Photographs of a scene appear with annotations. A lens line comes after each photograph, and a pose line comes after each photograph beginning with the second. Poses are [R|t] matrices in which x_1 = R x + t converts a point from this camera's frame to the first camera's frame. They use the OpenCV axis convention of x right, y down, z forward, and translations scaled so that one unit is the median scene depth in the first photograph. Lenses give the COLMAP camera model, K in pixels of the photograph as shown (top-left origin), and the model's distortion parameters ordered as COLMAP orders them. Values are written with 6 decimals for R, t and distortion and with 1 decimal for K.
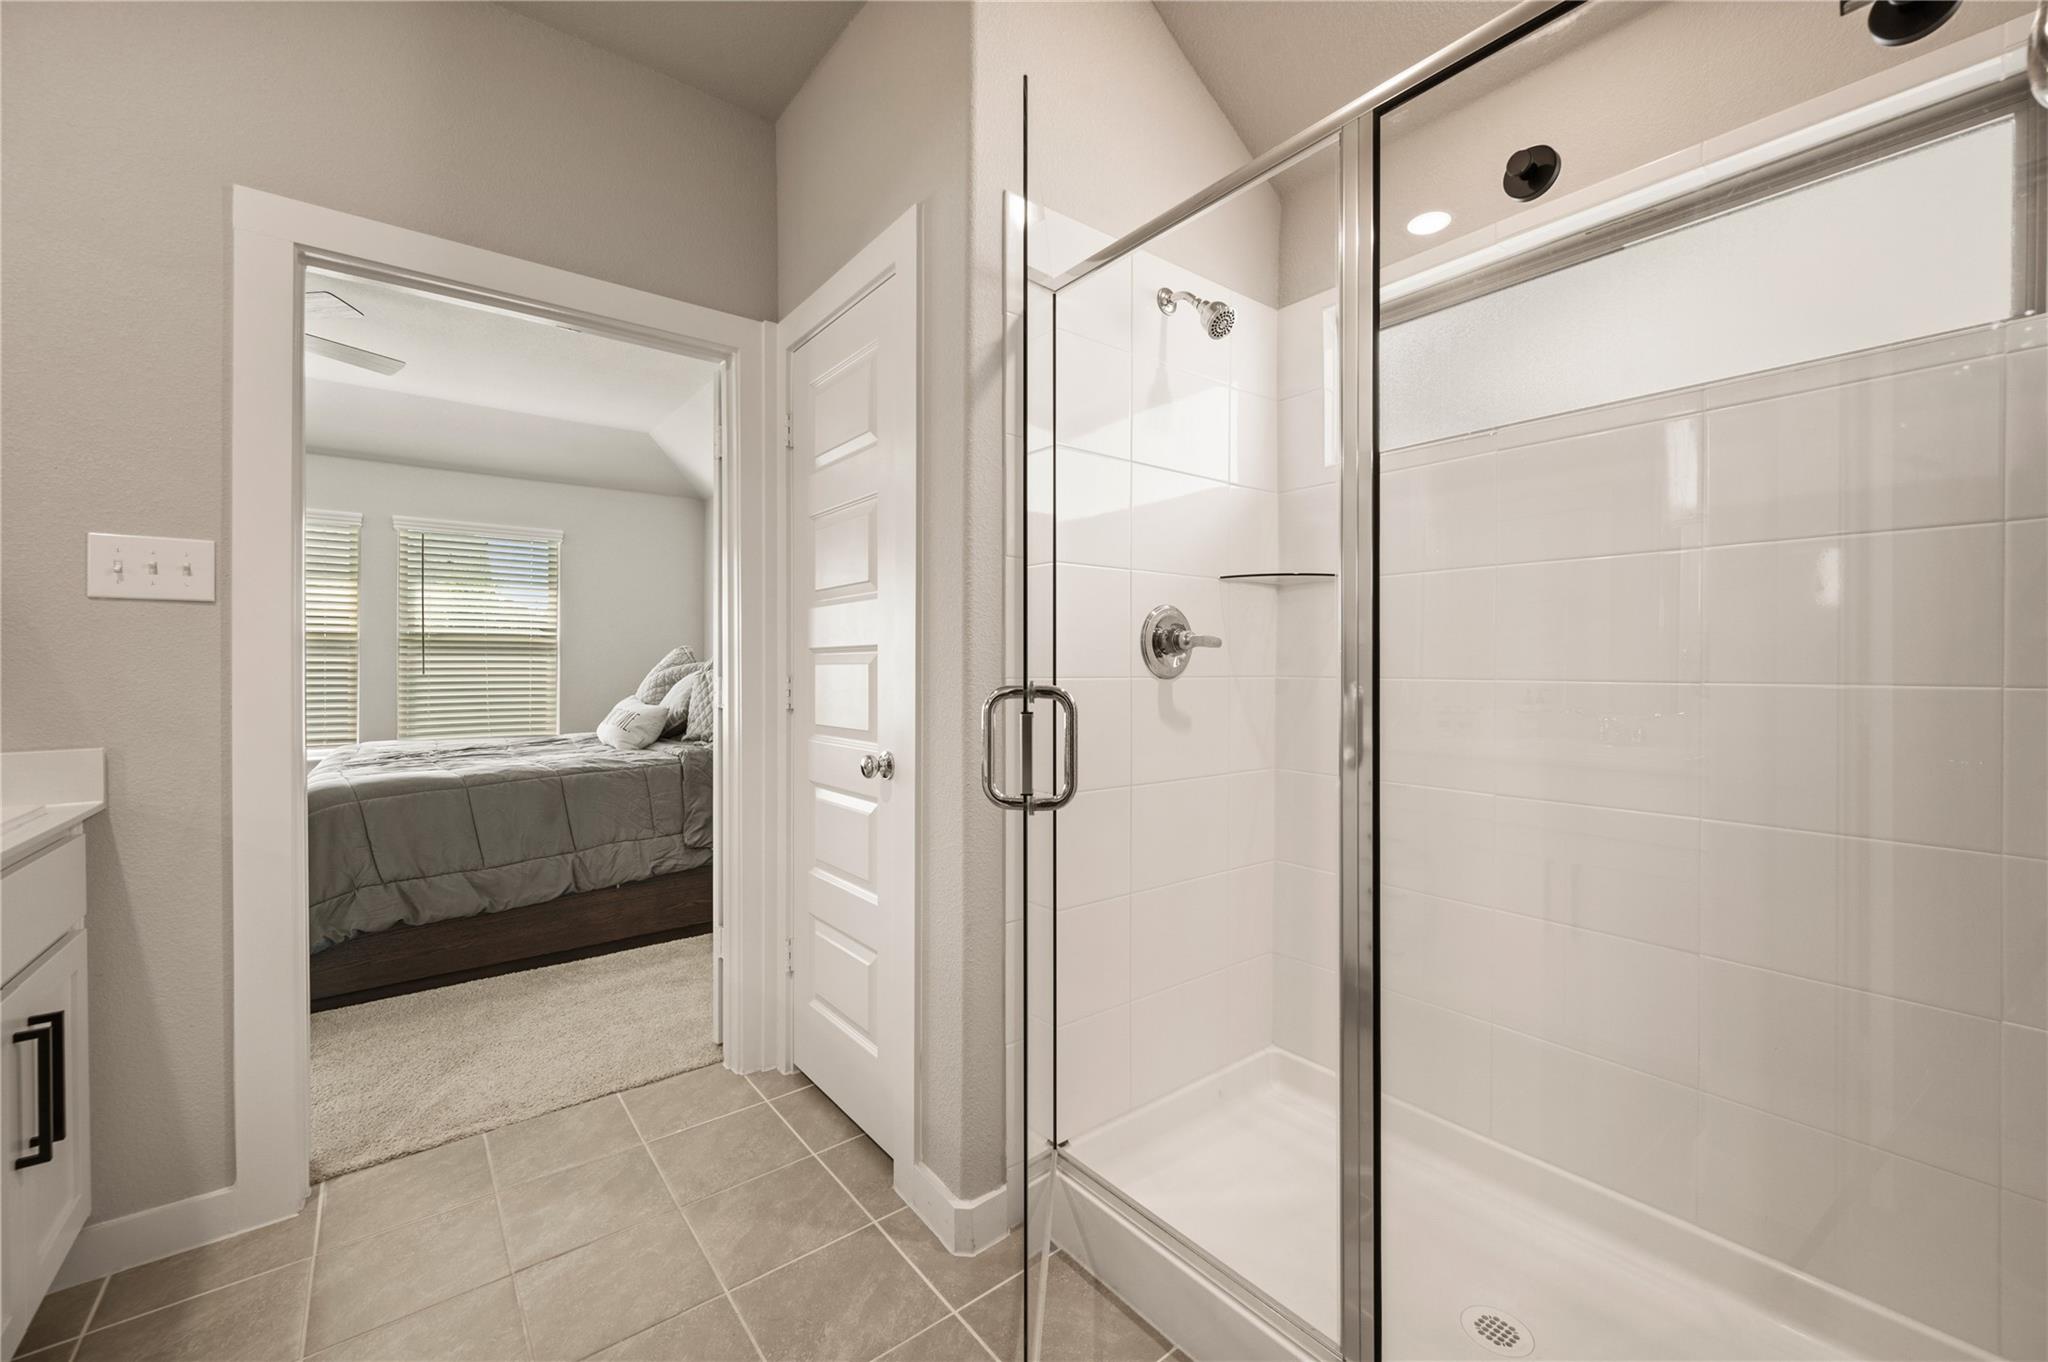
lens RADIAL K [[814.2, 0, 1024.0], [0, 814.2, 681.0], [0, 0, 1]] dist [0.000549, 0.000043]
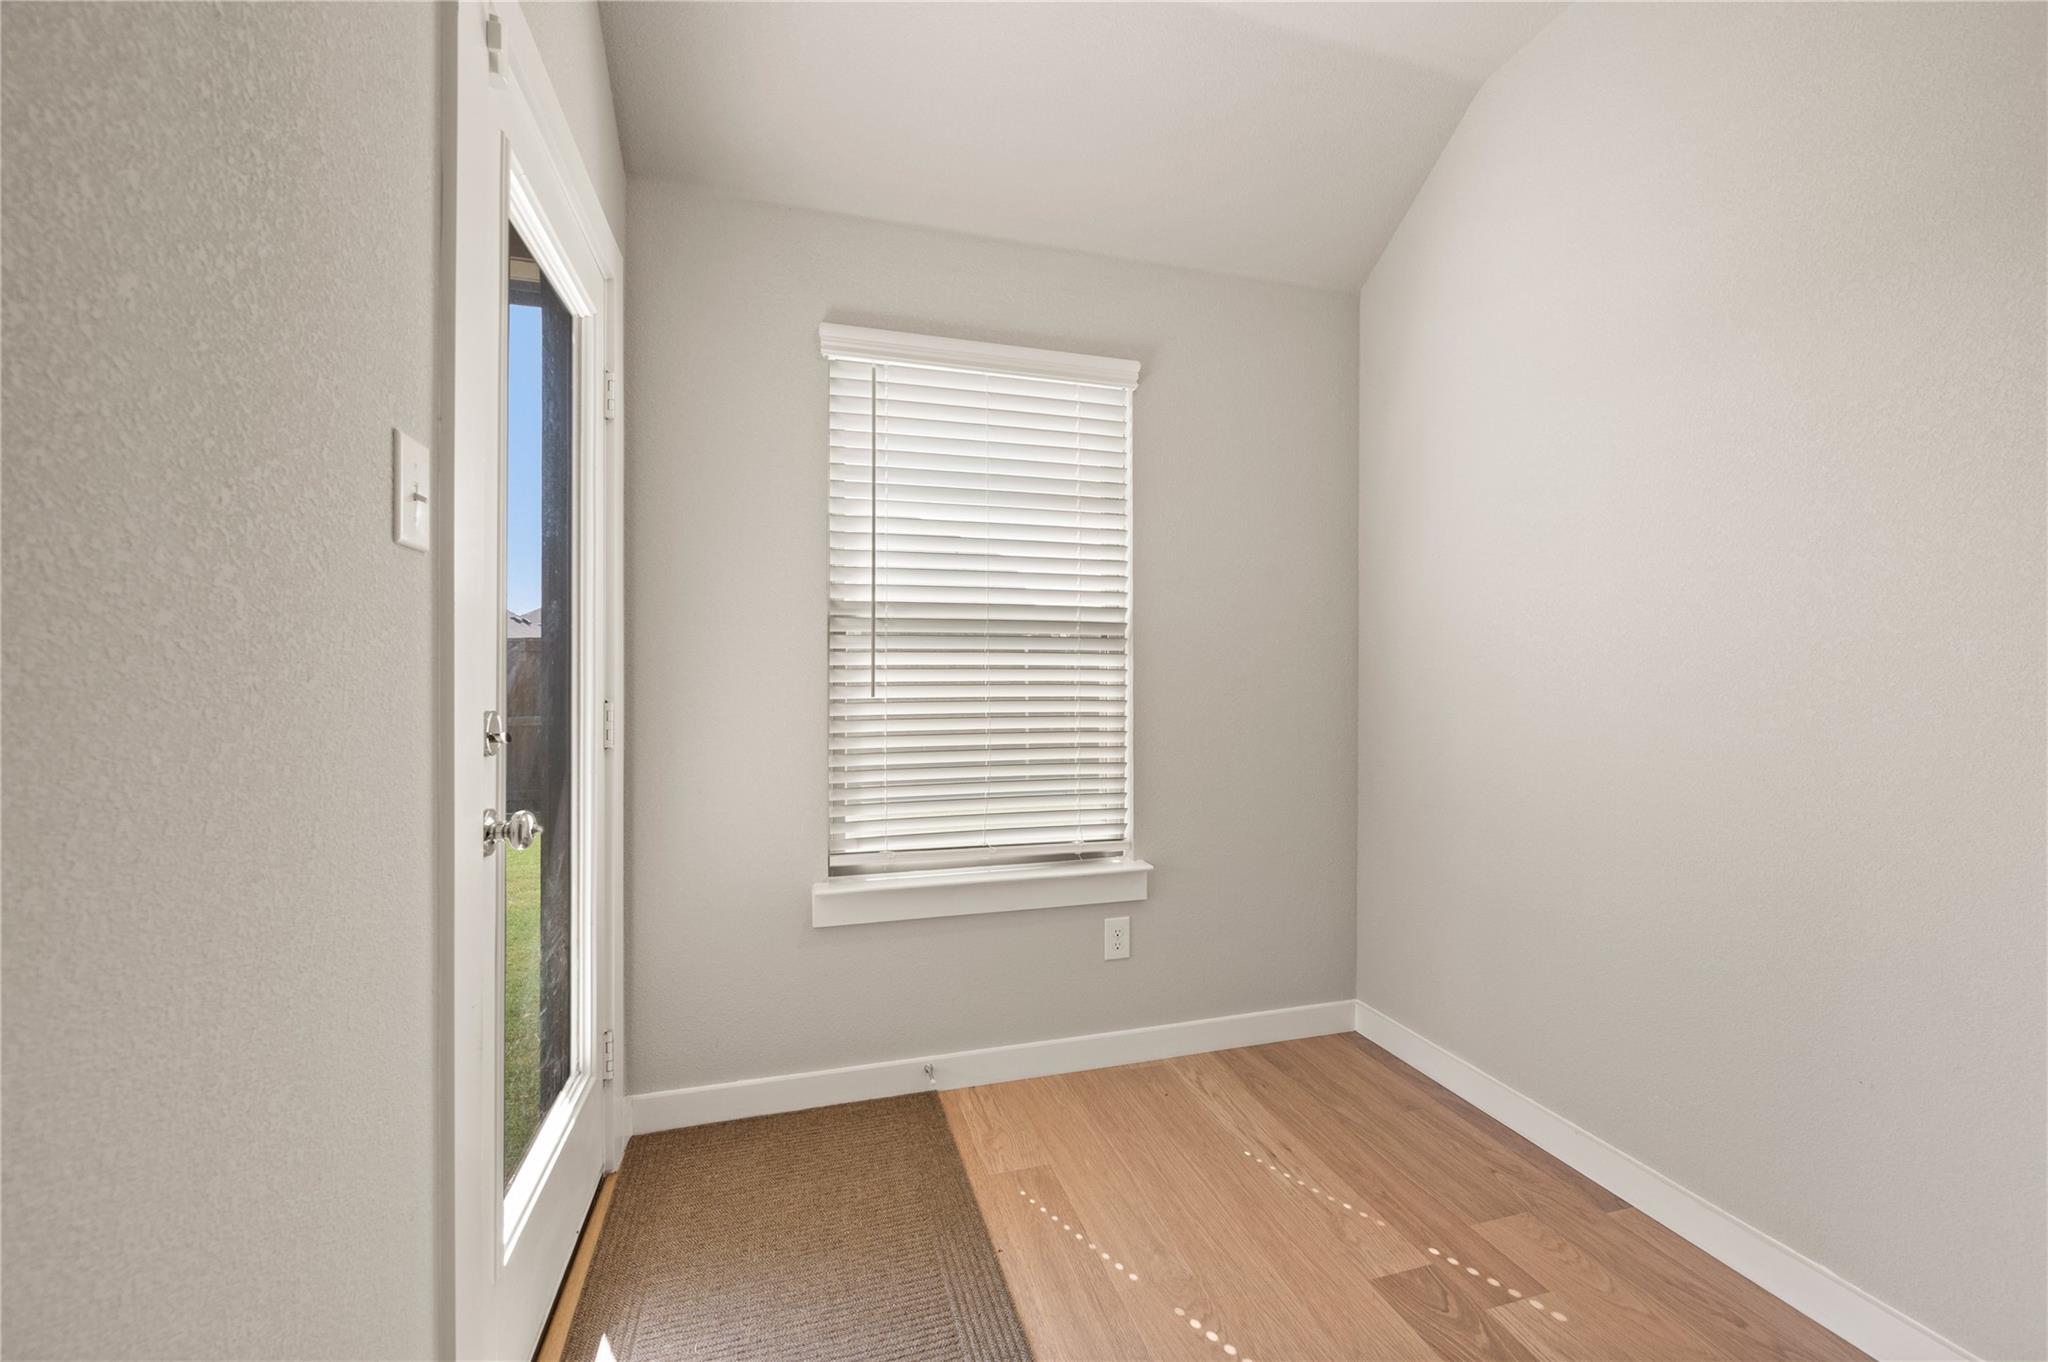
lens RADIAL K [[814.2, 0, 1024.0], [0, 814.2, 681.0], [0, 0, 1]] dist [0.000549, 0.000043]
pose [[0.926591, 0.002101, -0.376064, -0.499604], [-0.005777, 0.999946, -0.008648, -0.013475], [0.376026, 0.010186, 0.926553, 0.627987]]
